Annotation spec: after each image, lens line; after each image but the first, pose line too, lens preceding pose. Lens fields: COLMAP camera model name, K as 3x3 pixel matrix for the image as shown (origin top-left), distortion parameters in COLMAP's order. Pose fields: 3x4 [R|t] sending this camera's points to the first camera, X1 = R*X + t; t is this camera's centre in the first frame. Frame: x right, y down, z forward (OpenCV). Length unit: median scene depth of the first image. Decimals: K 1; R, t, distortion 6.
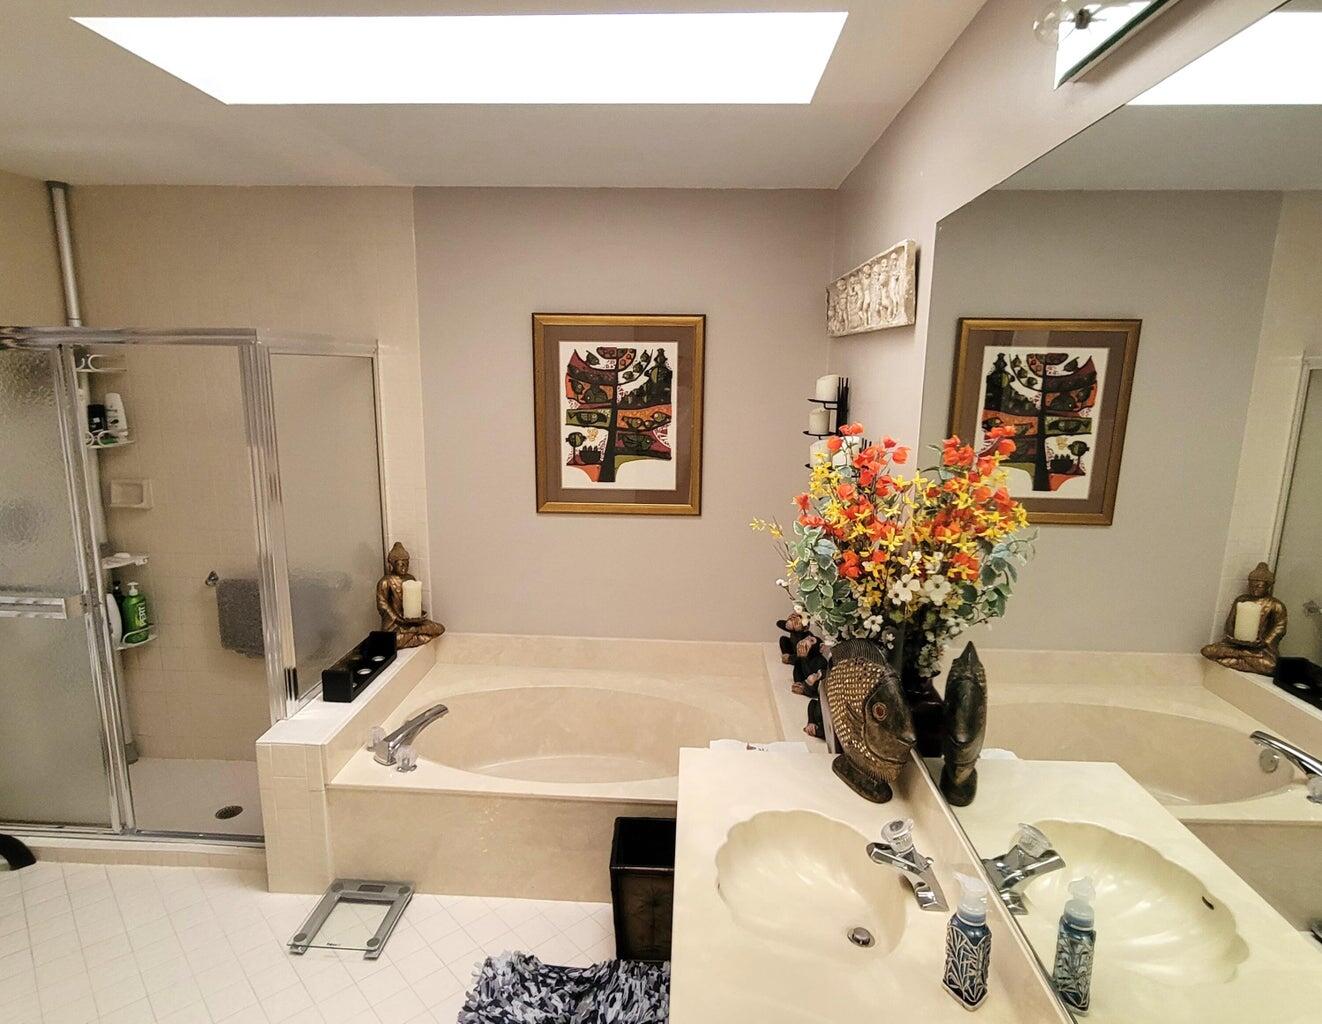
lens RADIAL K [[773.2, 0, 659.7], [0, 773.2, 521.4], [0, 0, 1]] dist [0.013573, -0.001124]
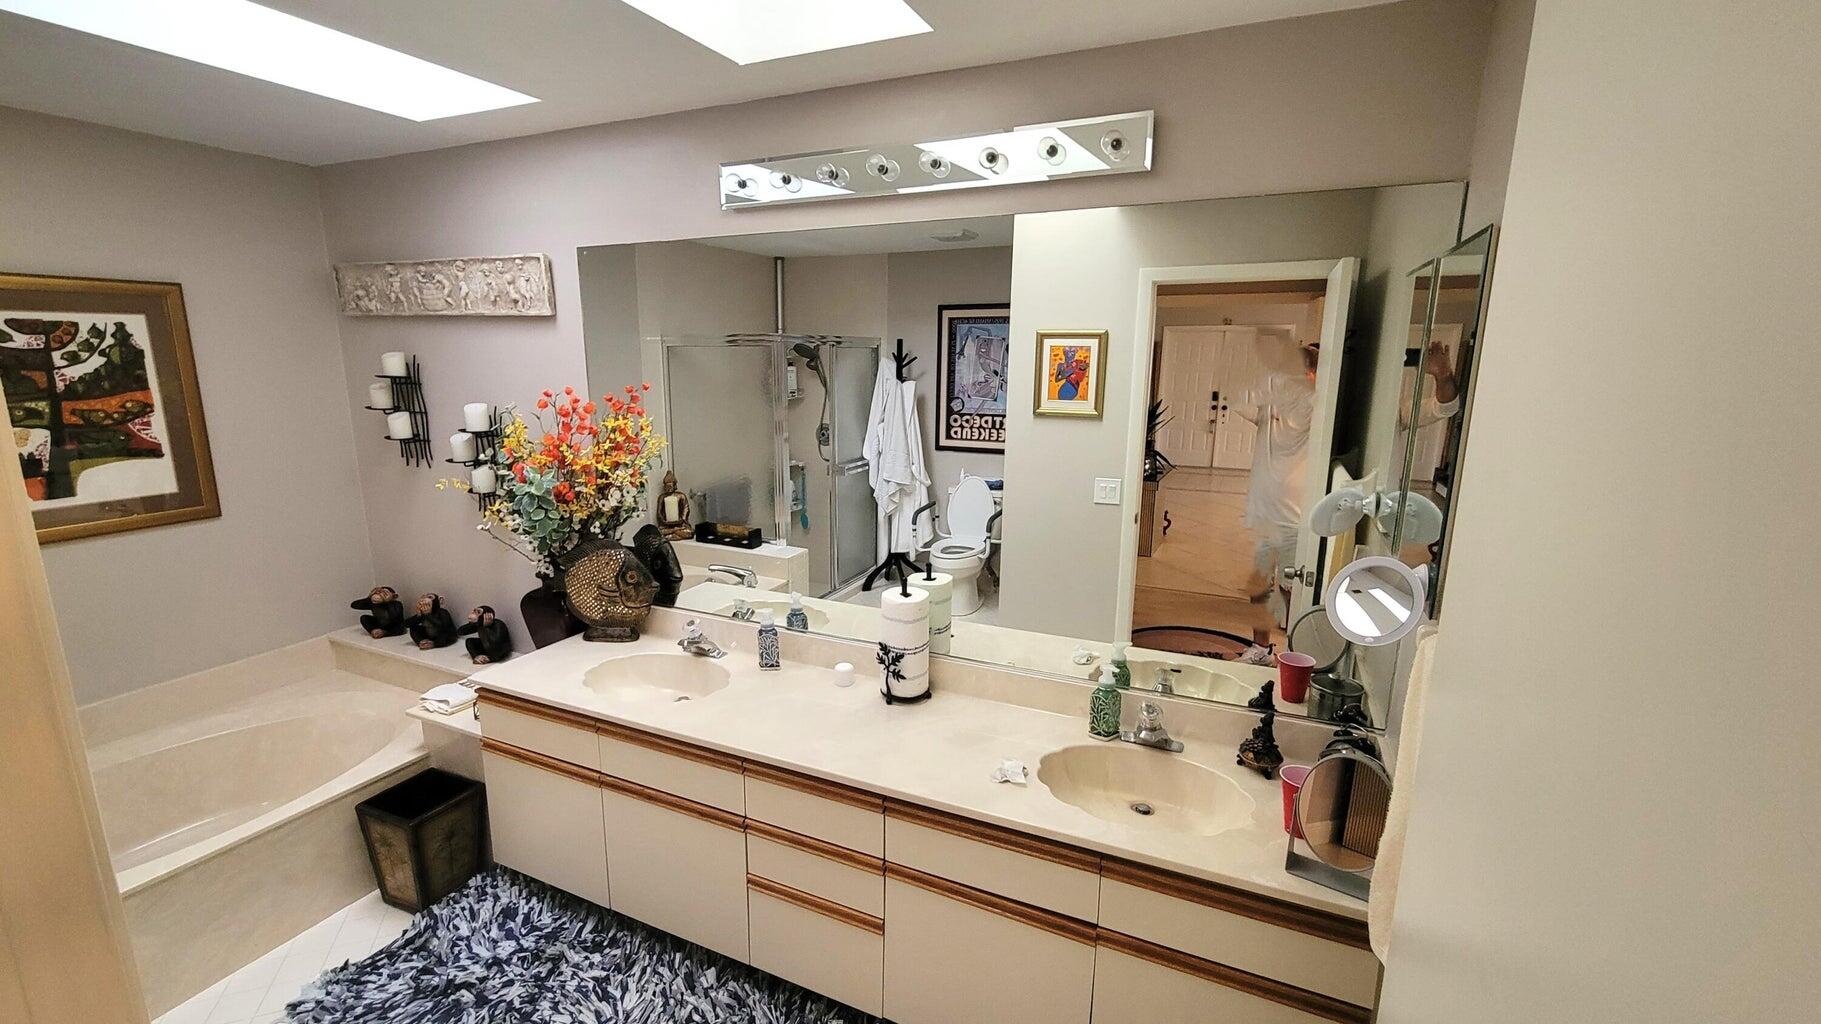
lens RADIAL K [[762.5, 0, 912.2], [0, 762.5, 510.1], [0, 0, 1]] dist [-0.004695, -0.001024]
pose [[0.379312, -0.195945, 0.904283, -0.435482], [0.178228, 0.974490, 0.136398, 0.008209], [-0.907941, 0.109431, 0.404559, -0.052886]]
